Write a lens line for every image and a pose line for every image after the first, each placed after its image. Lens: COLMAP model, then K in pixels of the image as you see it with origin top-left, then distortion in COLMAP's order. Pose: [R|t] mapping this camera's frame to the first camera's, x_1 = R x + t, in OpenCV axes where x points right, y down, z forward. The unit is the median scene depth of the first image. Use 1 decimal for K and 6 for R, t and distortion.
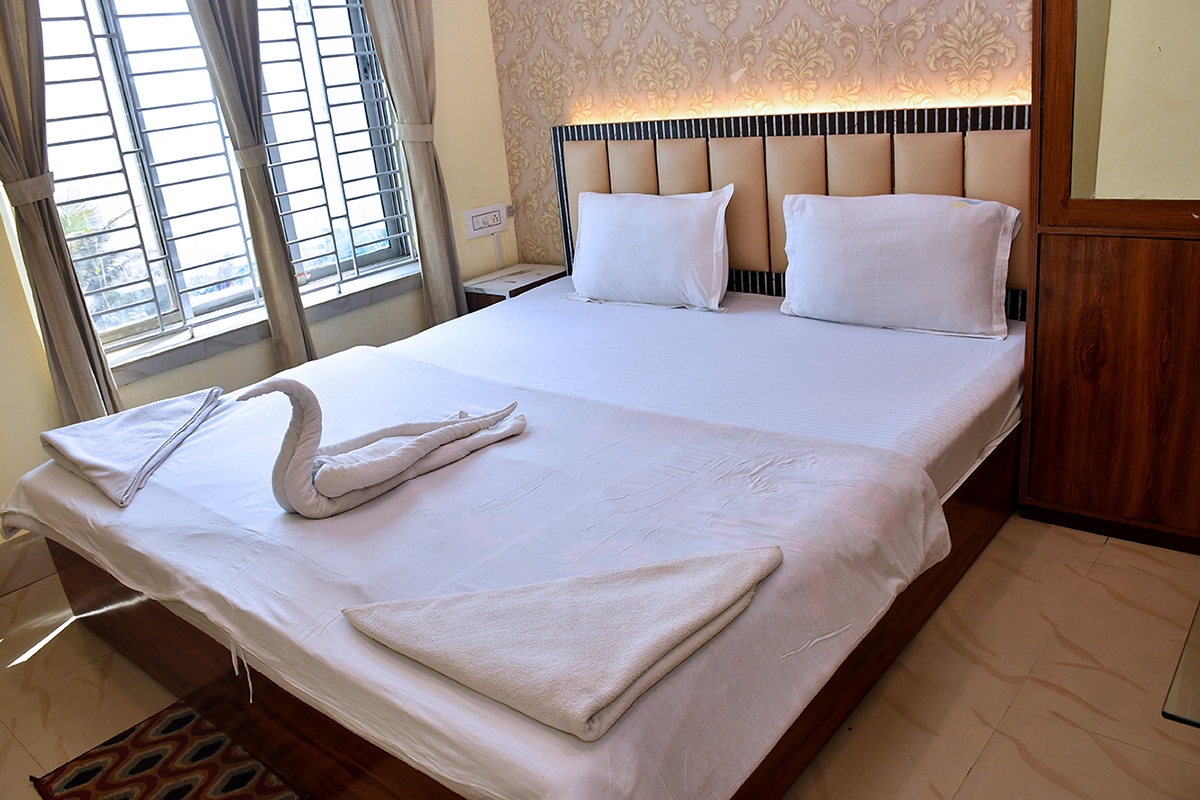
lens RADIAL K [[945.3, 0, 597.1], [0, 945.3, 402.5], [0, 0, 1]] dist [-0.145784, 0.107522]
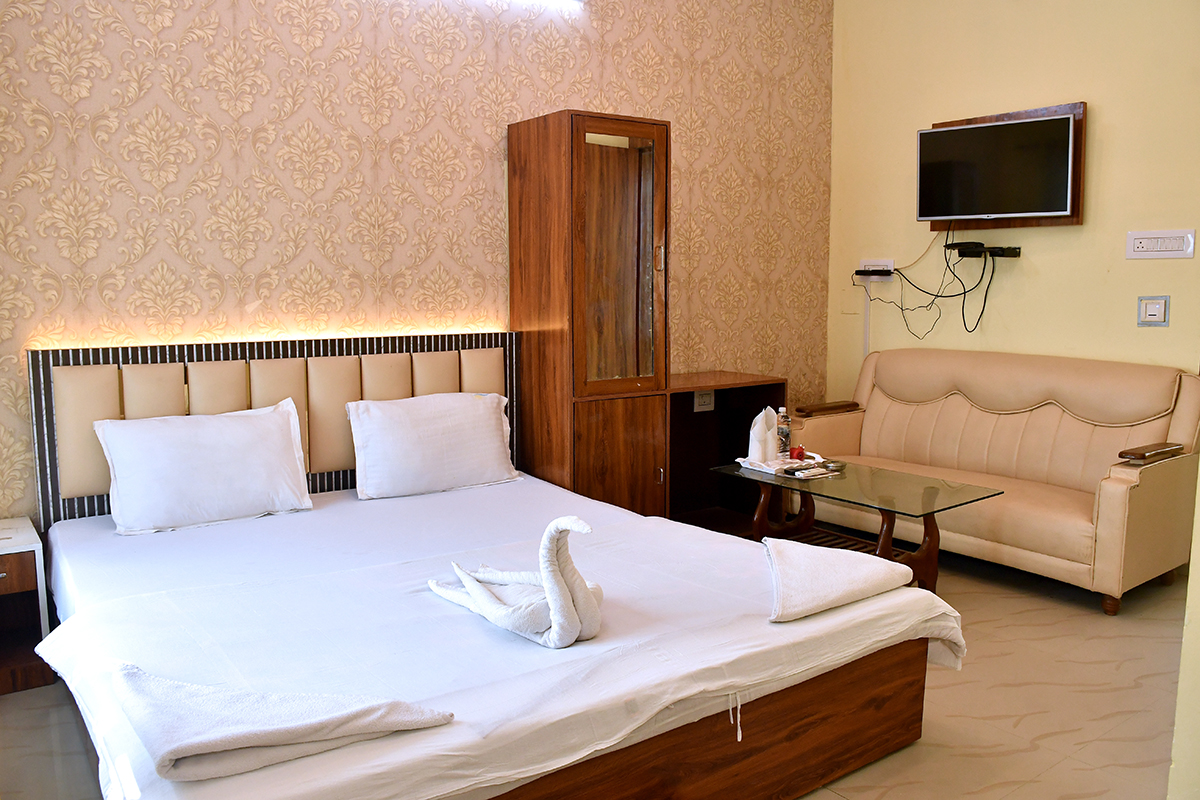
lens RADIAL K [[945.3, 0, 597.1], [0, 945.3, 402.5], [0, 0, 1]] dist [-0.145784, 0.107522]
pose [[0.235396, -0.012458, 0.971820, -0.890262], [0.305863, 0.950061, -0.061907, -0.046506], [-0.922517, 0.311816, 0.227451, 0.415150]]
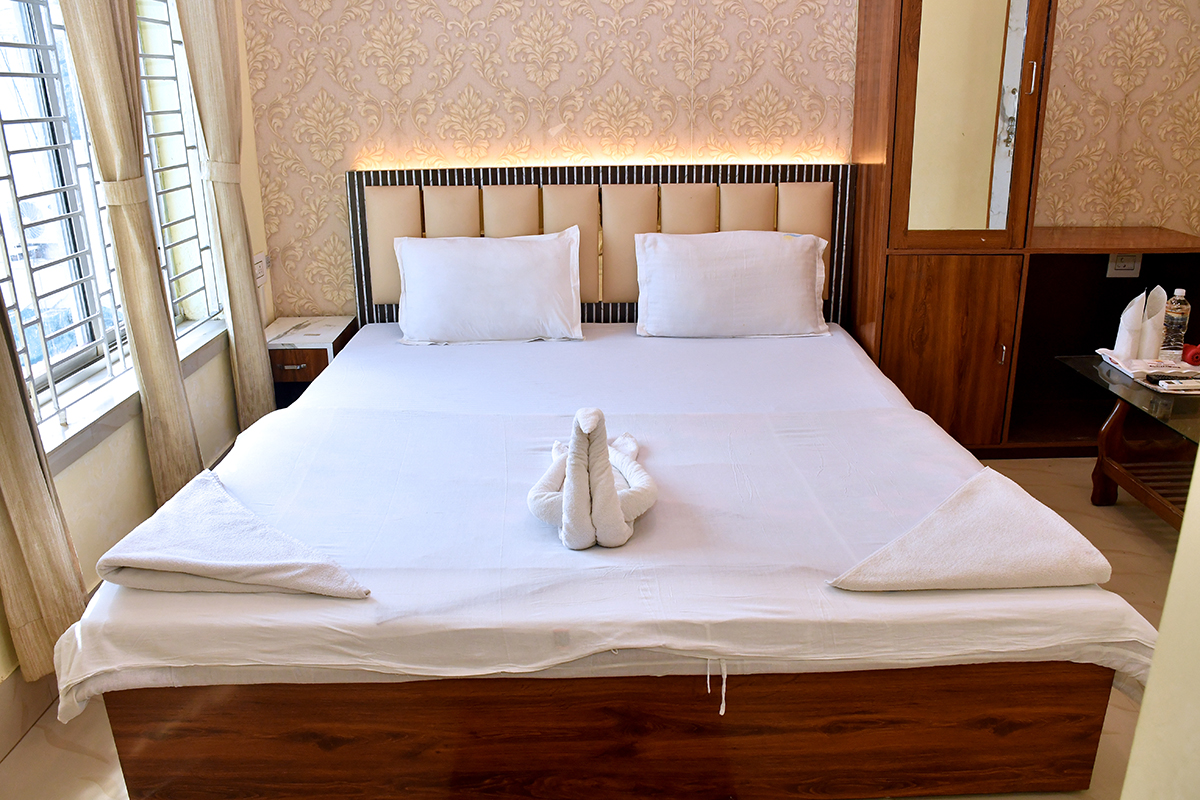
lens RADIAL K [[945.3, 0, 597.1], [0, 945.3, 402.5], [0, 0, 1]] dist [-0.145784, 0.107522]
pose [[0.757160, -0.117676, 0.642543, -0.603510], [0.157377, 0.987528, -0.004594, -0.016063], [-0.633989, 0.104600, 0.766236, 0.148225]]
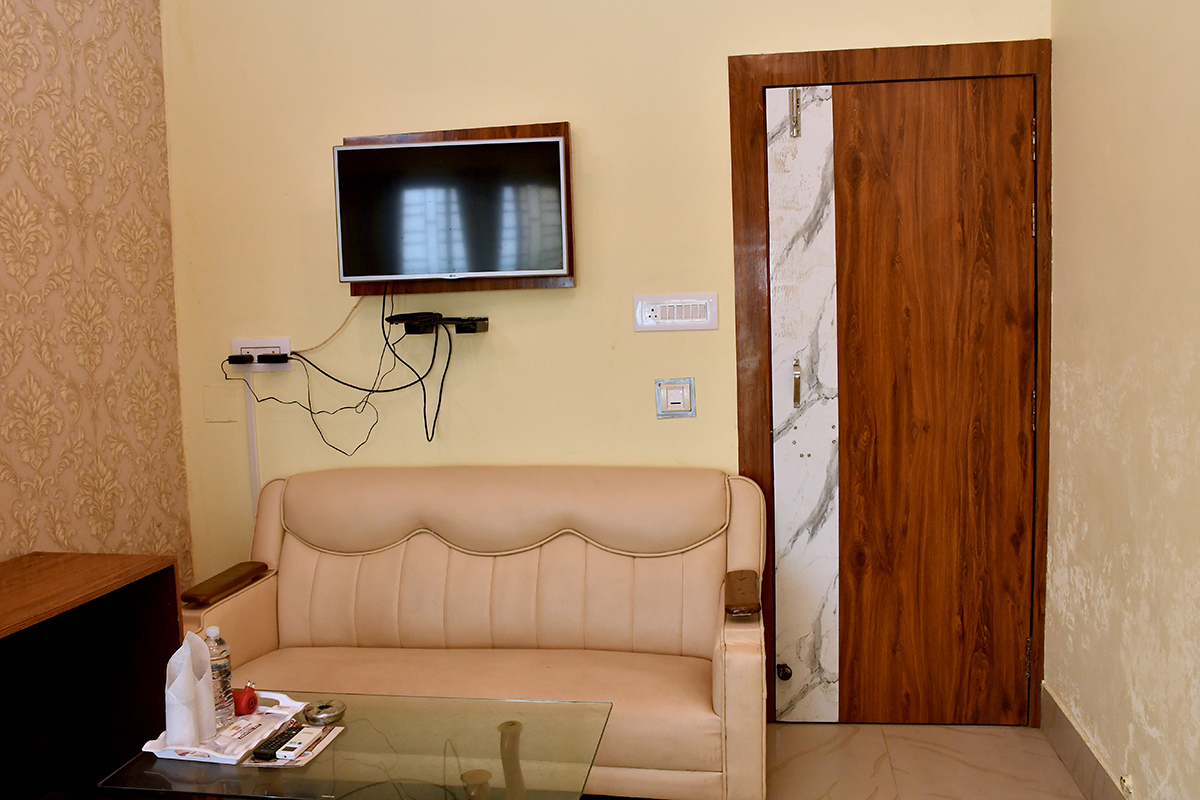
lens RADIAL K [[1026.6, 0, 598.0], [0, 1026.6, 406.3], [0, 0, 1]] dist [-0.126313, 0.131061]
pose [[-0.509818, 0.047688, 0.858960, -0.364134], [0.370487, 0.913298, 0.169190, -0.226163], [-0.776418, 0.404490, -0.483284, 0.557834]]
